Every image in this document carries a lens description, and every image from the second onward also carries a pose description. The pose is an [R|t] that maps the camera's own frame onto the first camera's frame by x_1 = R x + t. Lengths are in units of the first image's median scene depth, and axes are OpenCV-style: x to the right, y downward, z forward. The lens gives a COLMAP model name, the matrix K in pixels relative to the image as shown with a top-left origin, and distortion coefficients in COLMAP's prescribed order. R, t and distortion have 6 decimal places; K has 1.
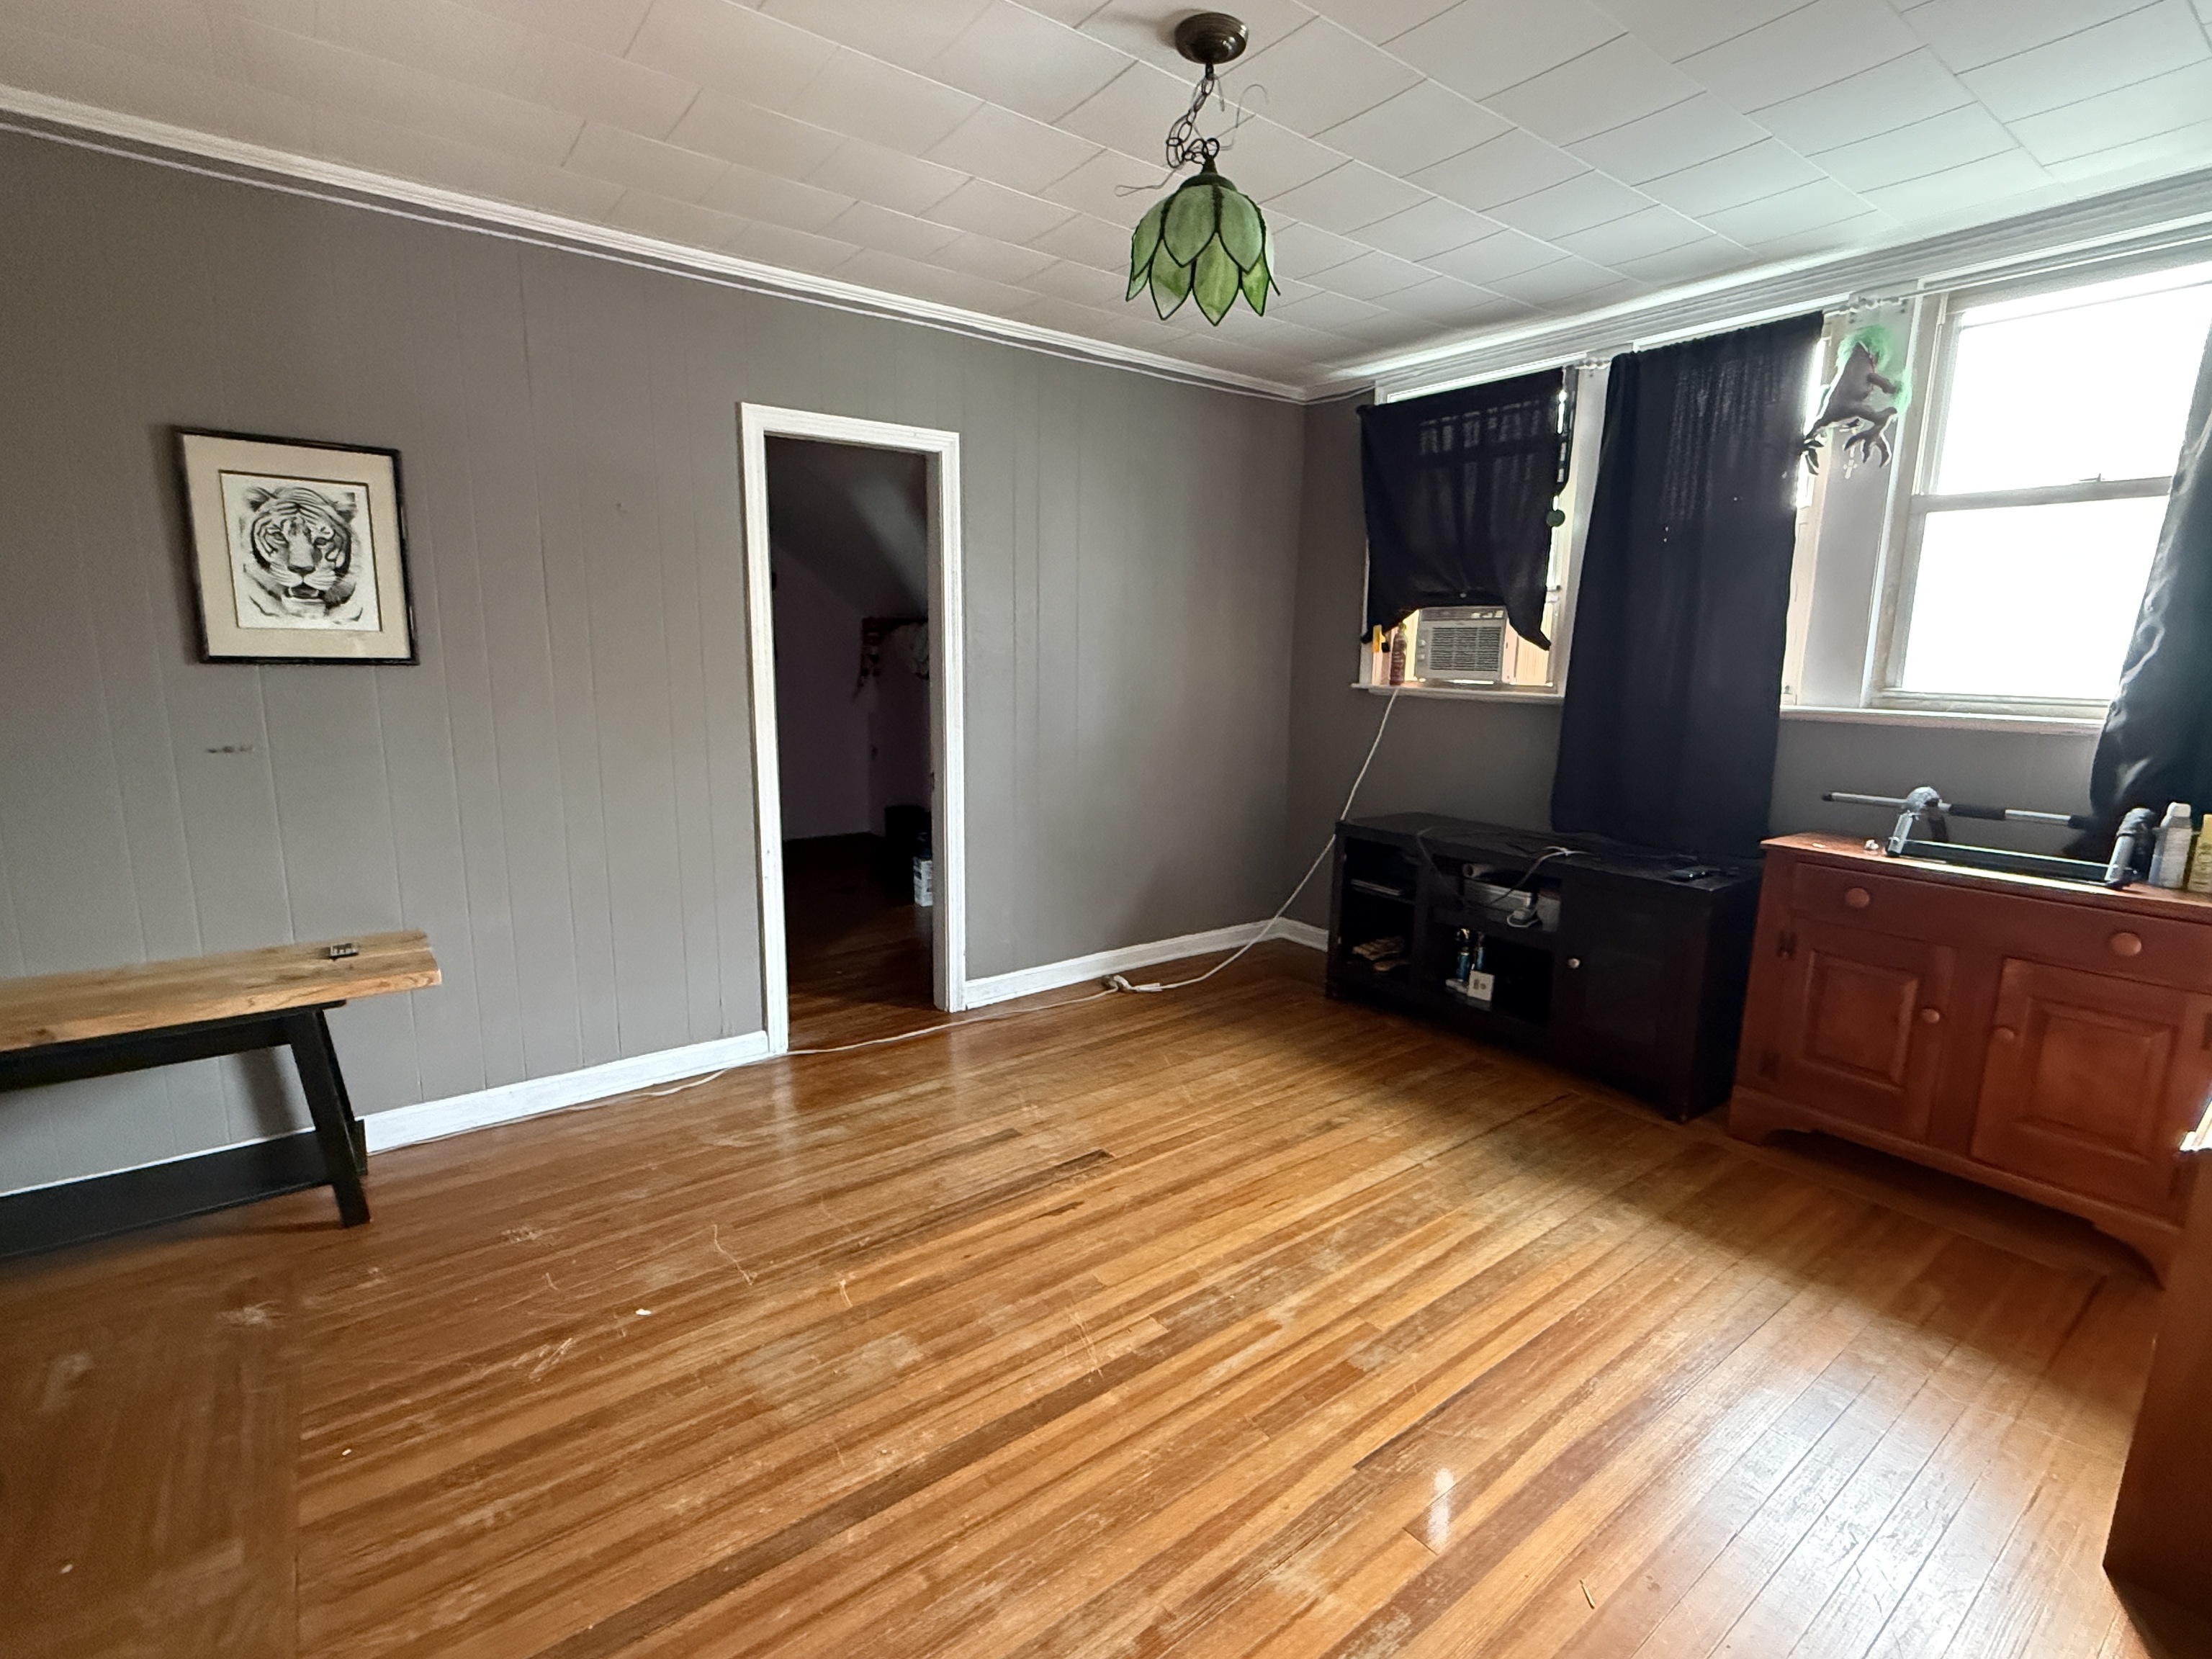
lens RADIAL K [[1034.3, 0, 1115.5], [0, 1034.3, 835.8], [0, 0, 1]] dist [-0.002628, 0.001091]
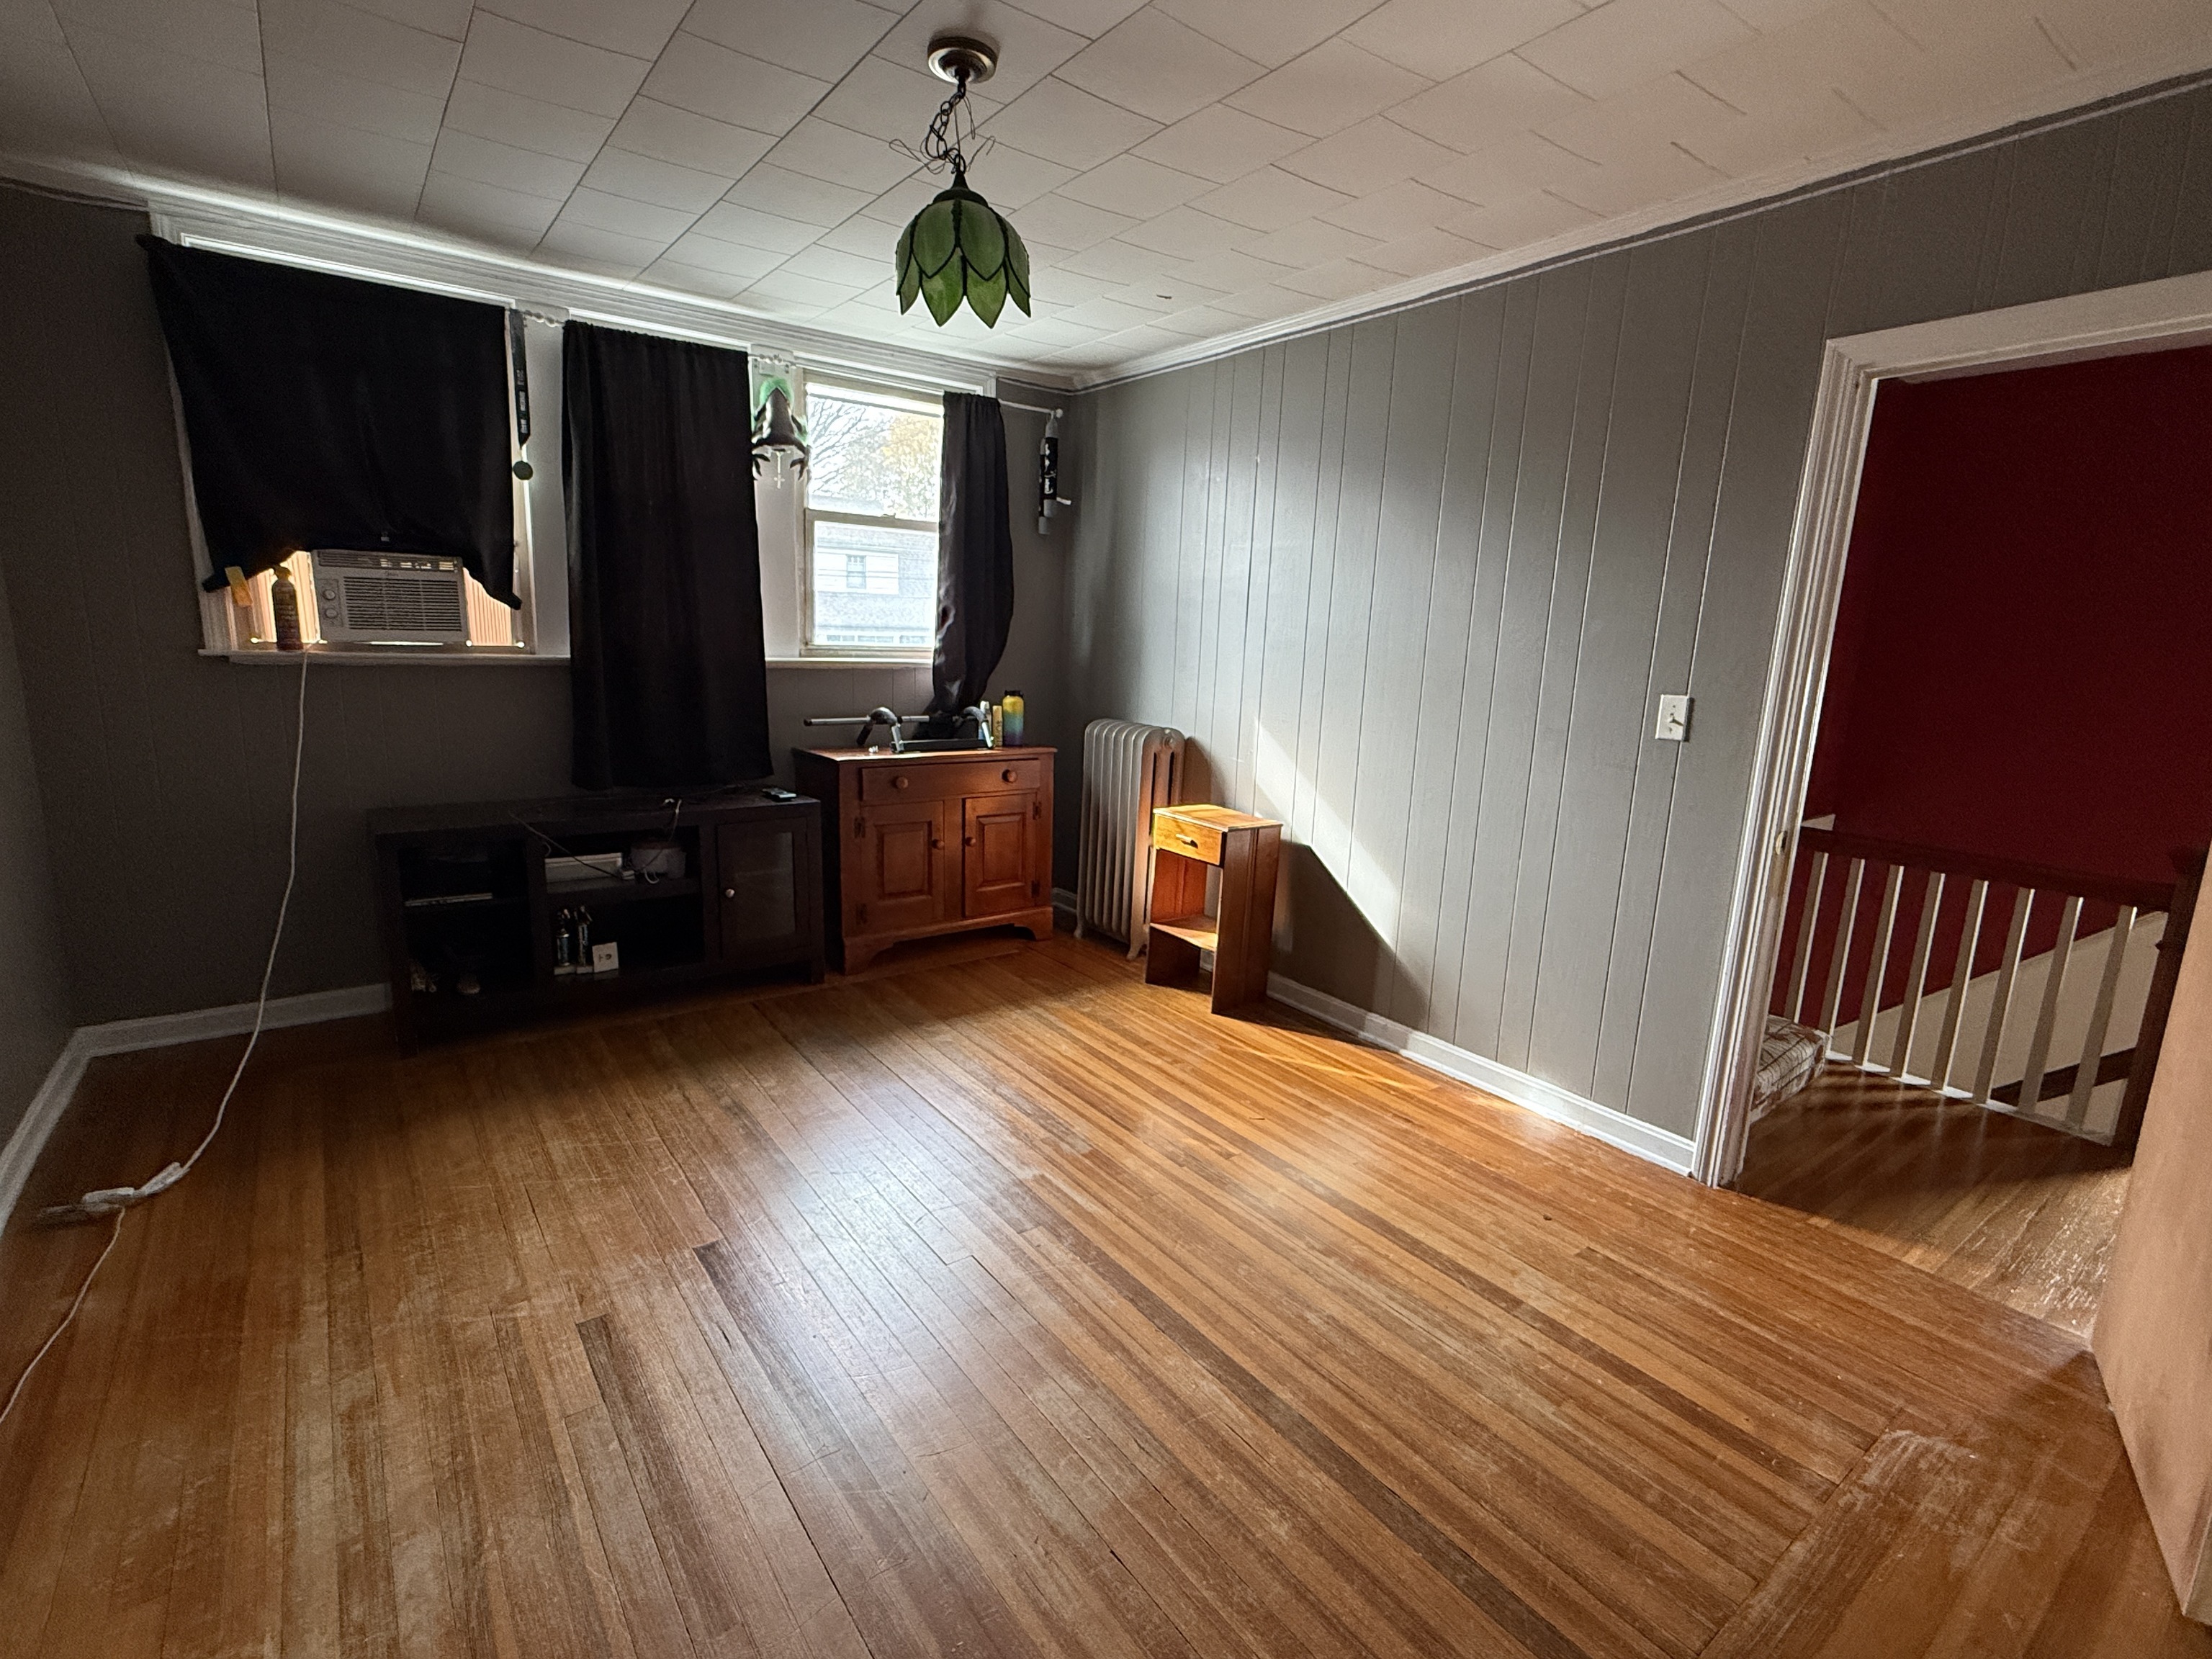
lens RADIAL K [[1034.3, 0, 1115.0], [0, 1034.3, 822.2], [0, 0, 1]] dist [-0.002628, 0.001091]
pose [[0.005987, -0.199765, 0.979826, -0.679664], [0.142056, 0.970076, 0.196909, -0.121003], [-0.989841, 0.138011, 0.034186, 0.557663]]
